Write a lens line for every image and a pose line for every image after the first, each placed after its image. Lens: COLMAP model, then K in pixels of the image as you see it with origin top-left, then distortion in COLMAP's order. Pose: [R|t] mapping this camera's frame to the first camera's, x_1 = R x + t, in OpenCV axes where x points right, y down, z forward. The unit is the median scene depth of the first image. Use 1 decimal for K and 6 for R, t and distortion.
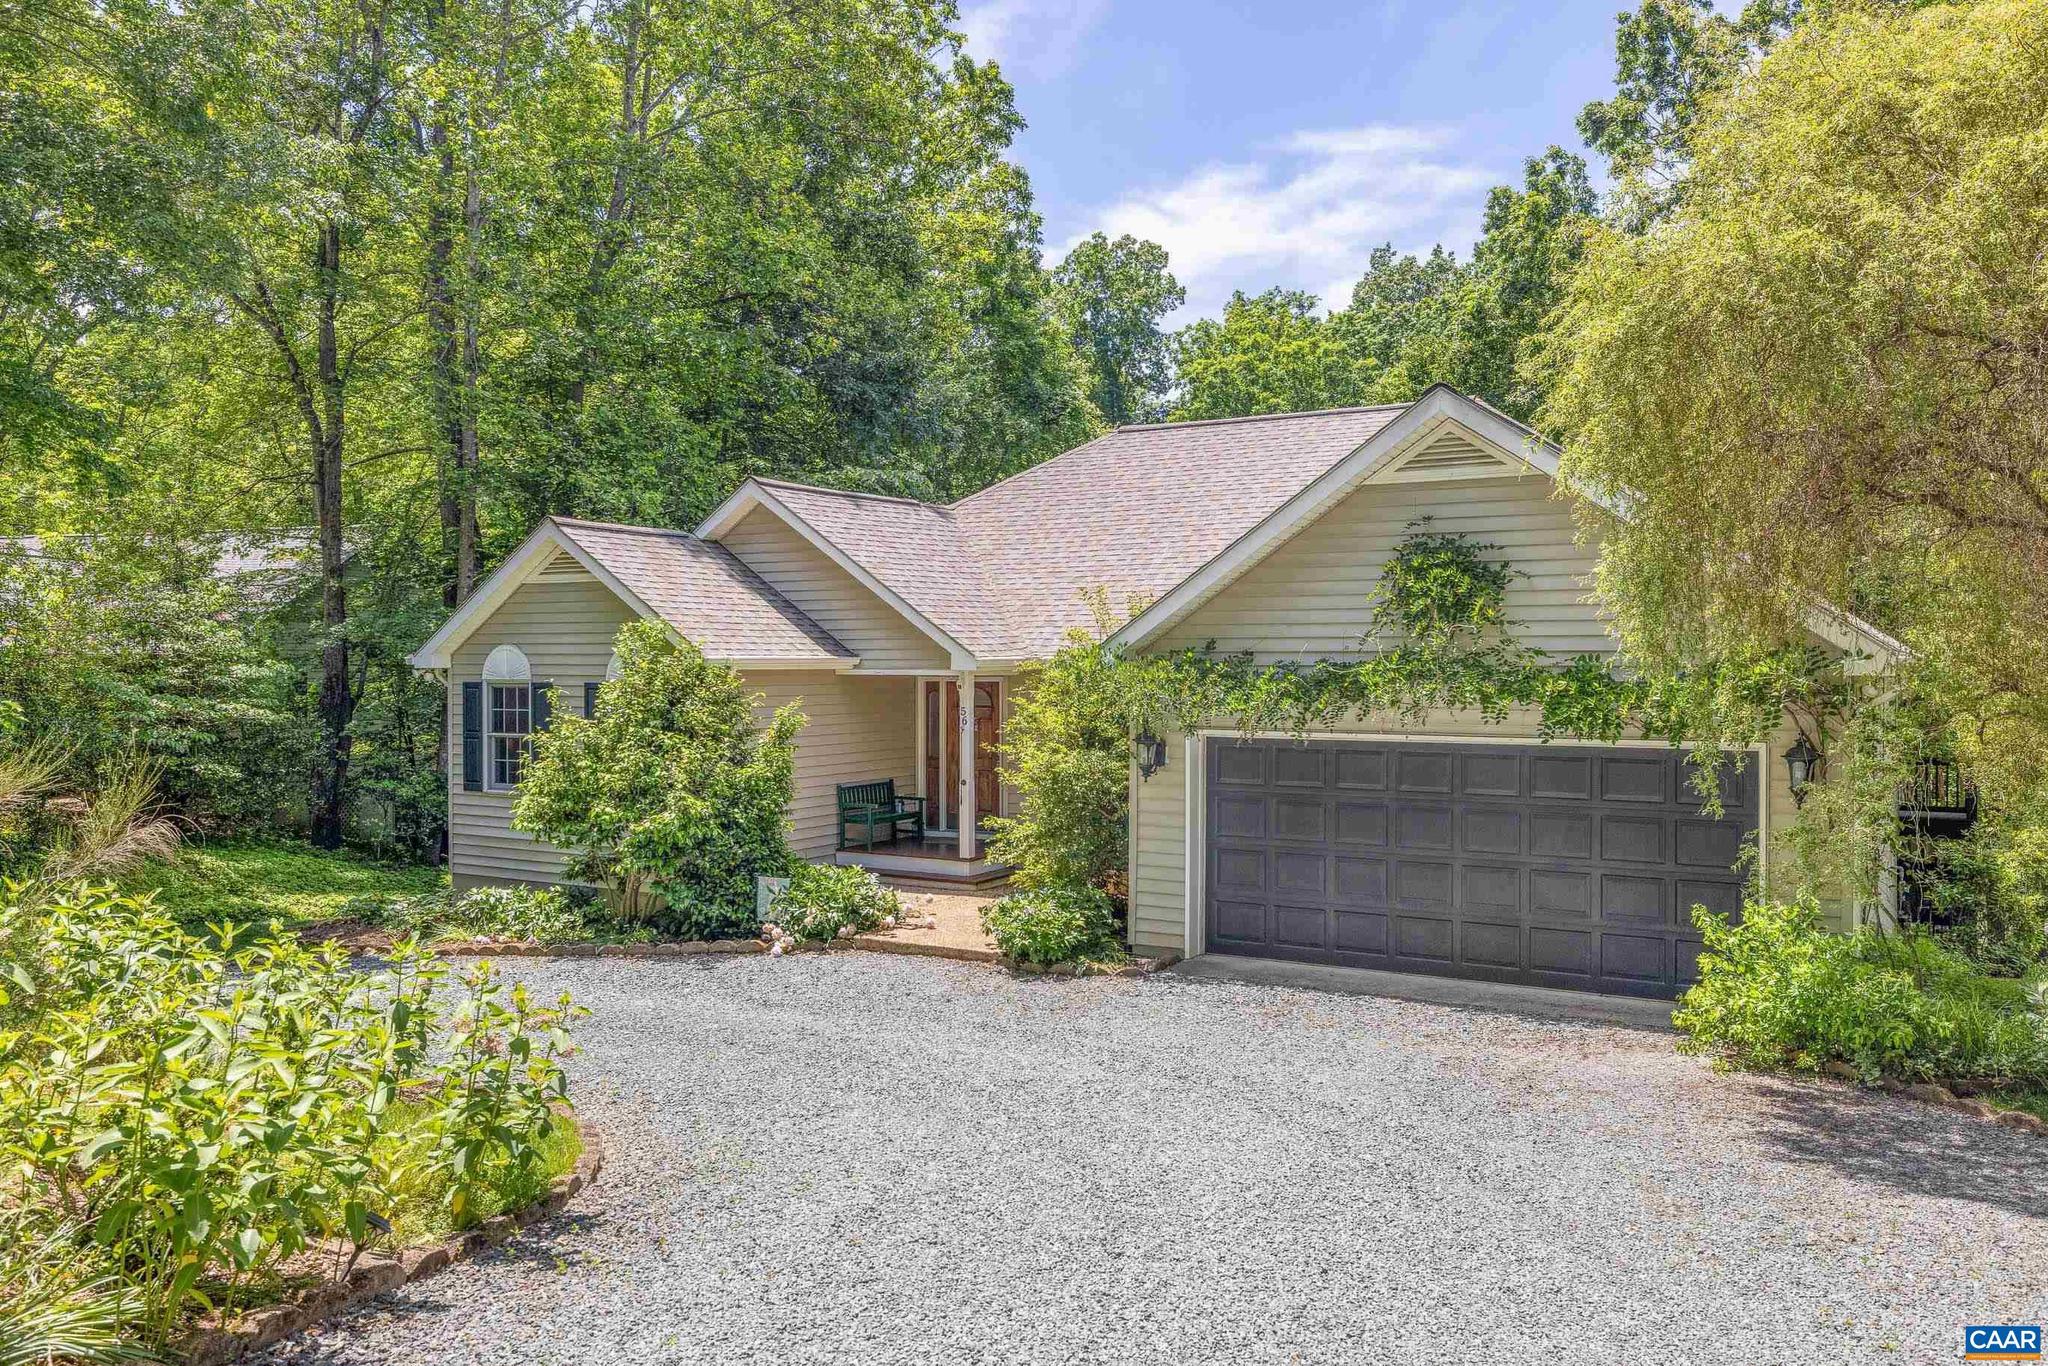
lens RADIAL K [[1576.2, 0, 1024.0], [0, 1576.2, 683.0], [0, 0, 1]] dist [-0.004115, -0.001344]
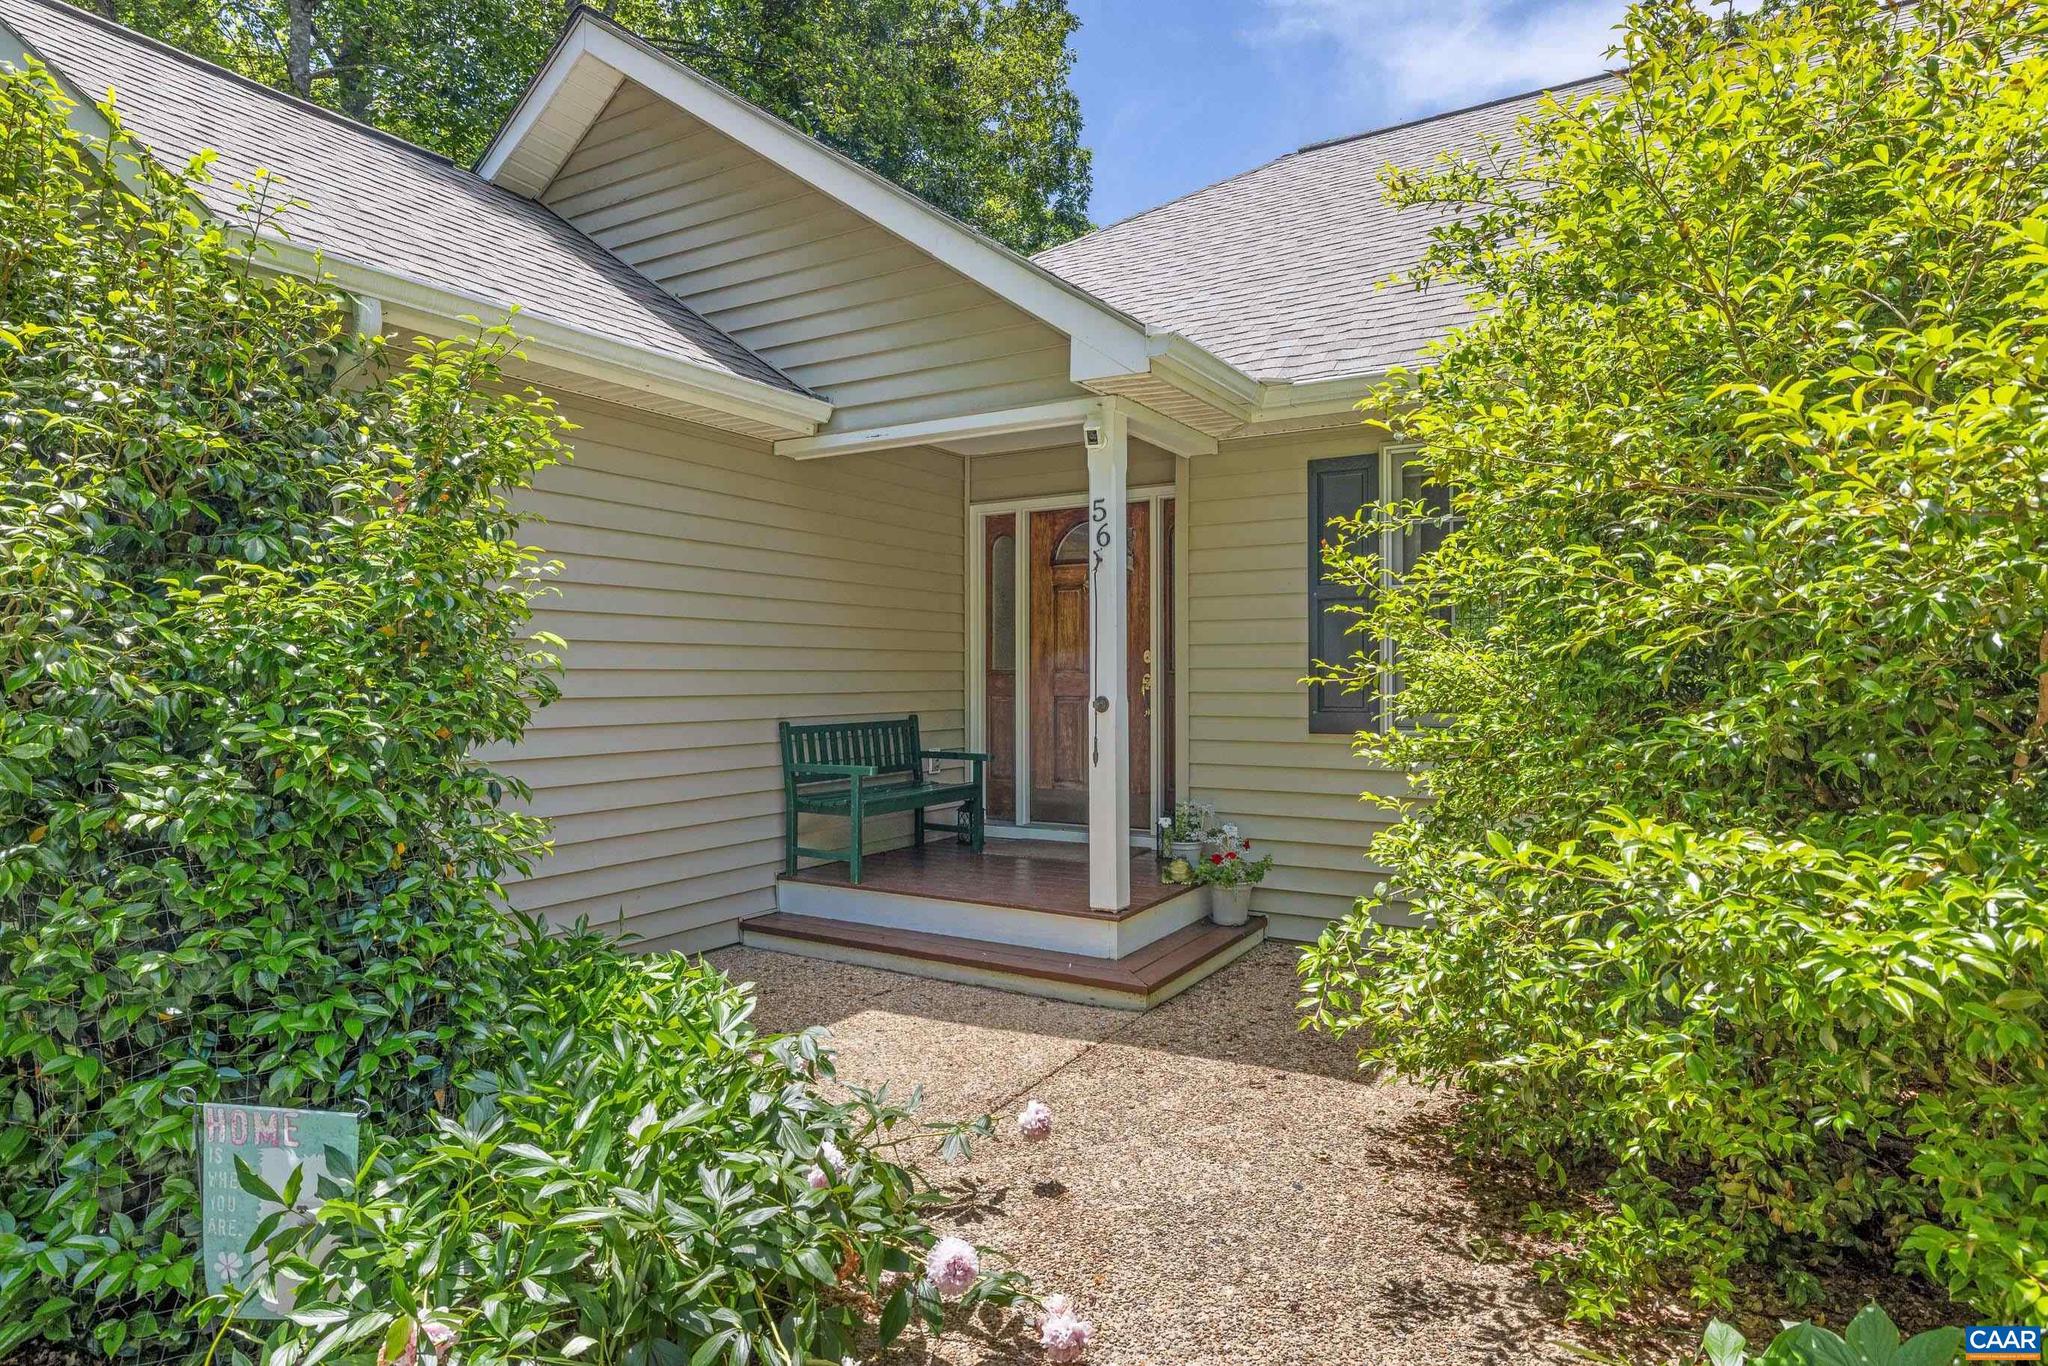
lens RADIAL K [[1144.6, 0, 1024.0], [0, 1144.6, 683.0], [0, 0, 1]] dist [-0.000766, -0.000083]
pose [[0.999972, -0.001565, -0.007331, -0.054084], [0.001486, 0.999939, -0.010901, 0.060777], [0.007348, 0.010889, 0.999914, 0.728187]]
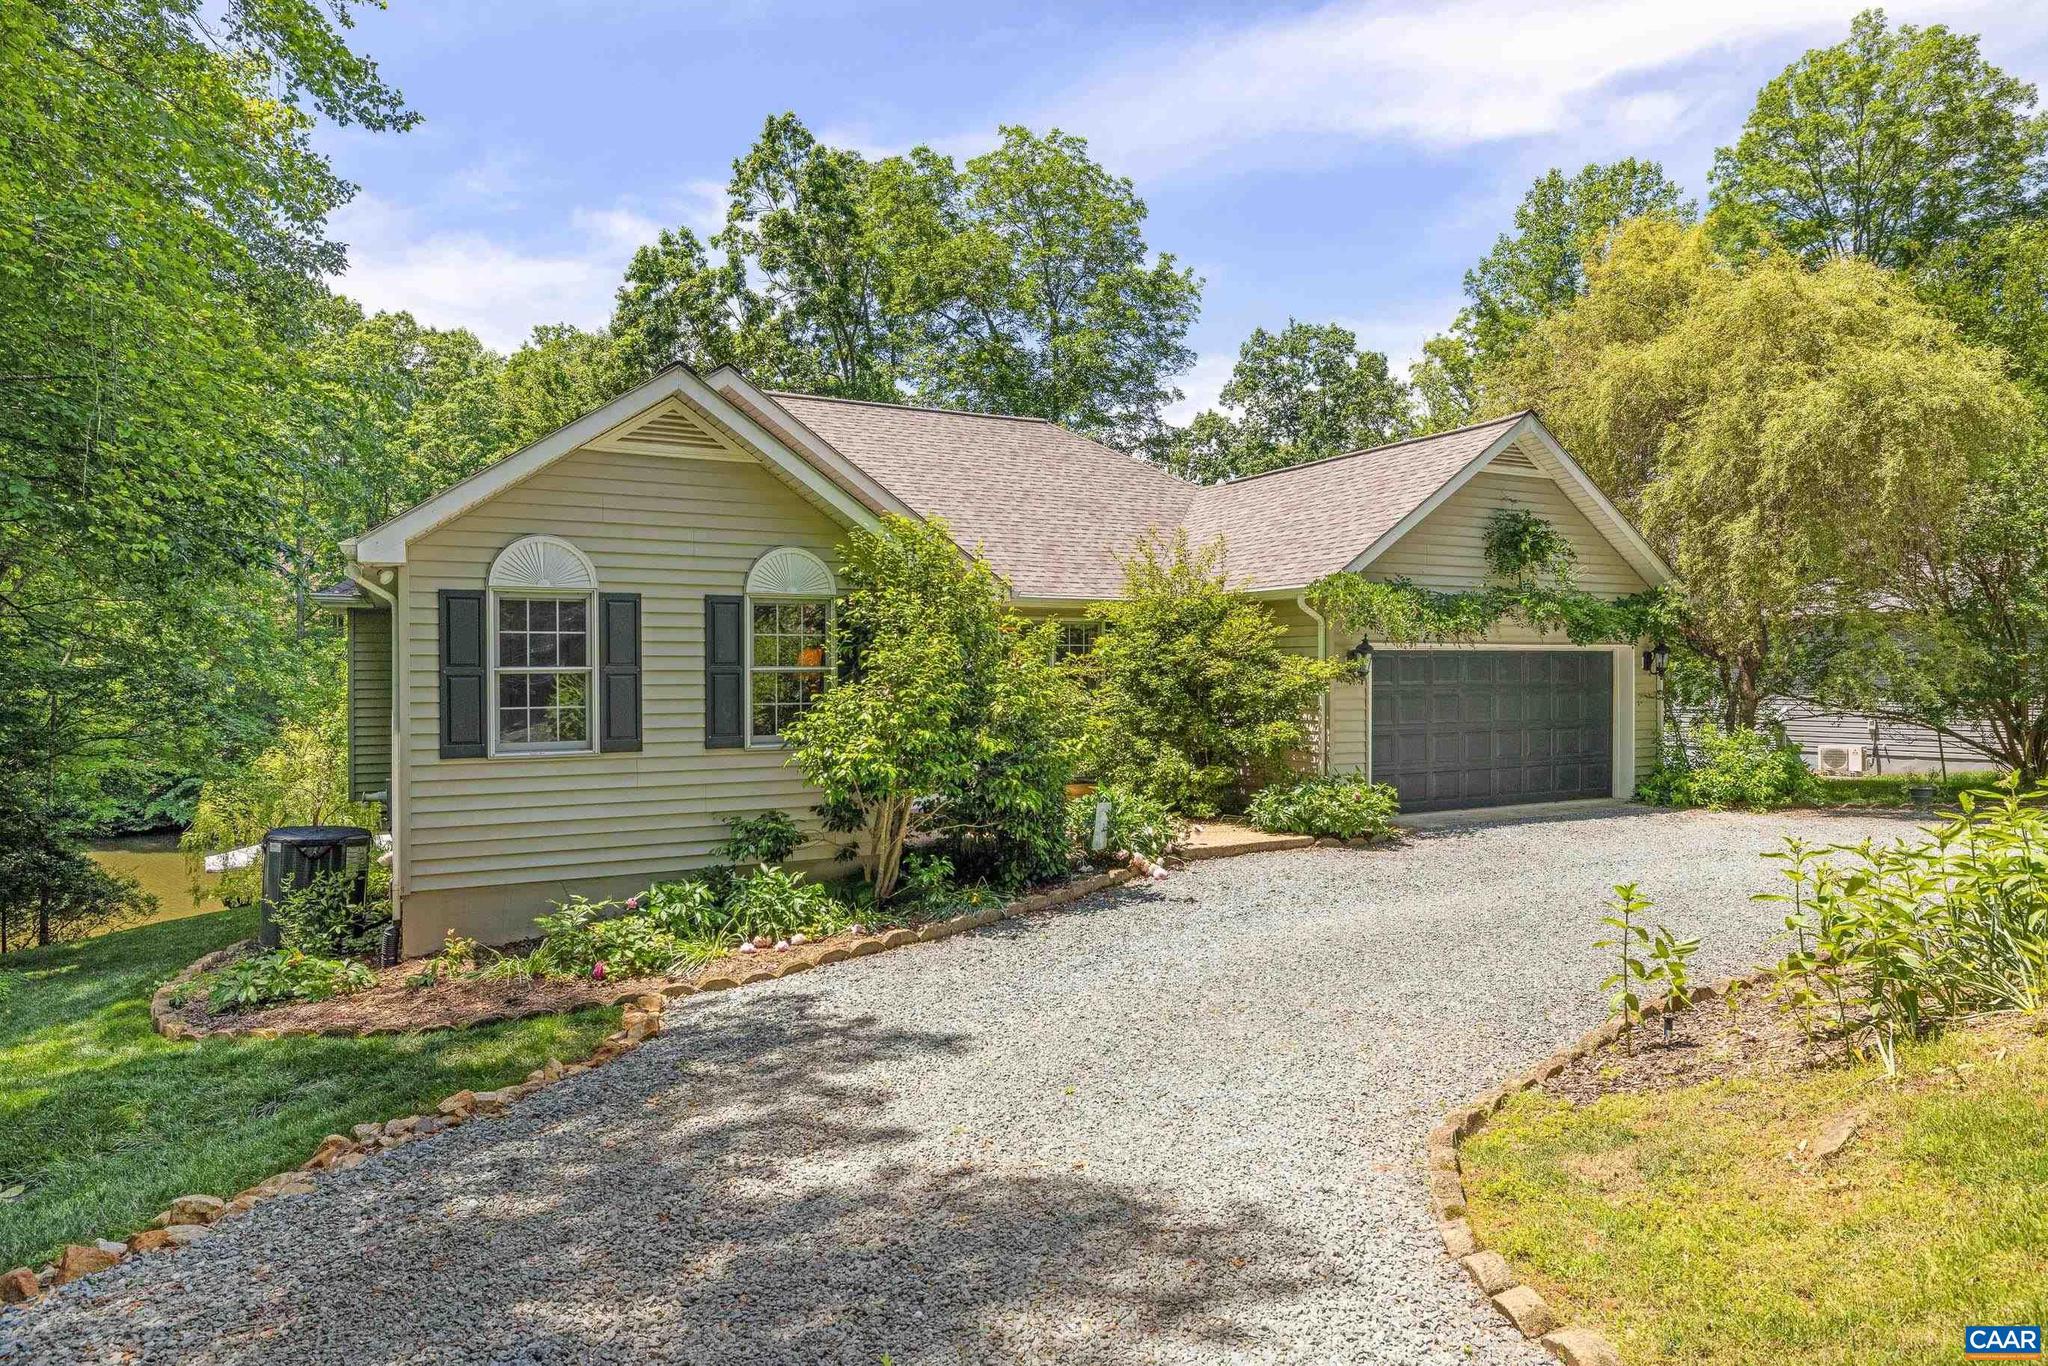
lens RADIAL K [[1175.6, 0, 1024.0], [0, 1175.6, 683.0], [0, 0, 1]] dist [-0.002924, -0.000179]
pose [[0.527573, -0.015417, 0.849370, -0.663331], [0.015168, 0.999847, 0.008727, 0.038247], [-0.849374, 0.008279, 0.527726, 0.566889]]
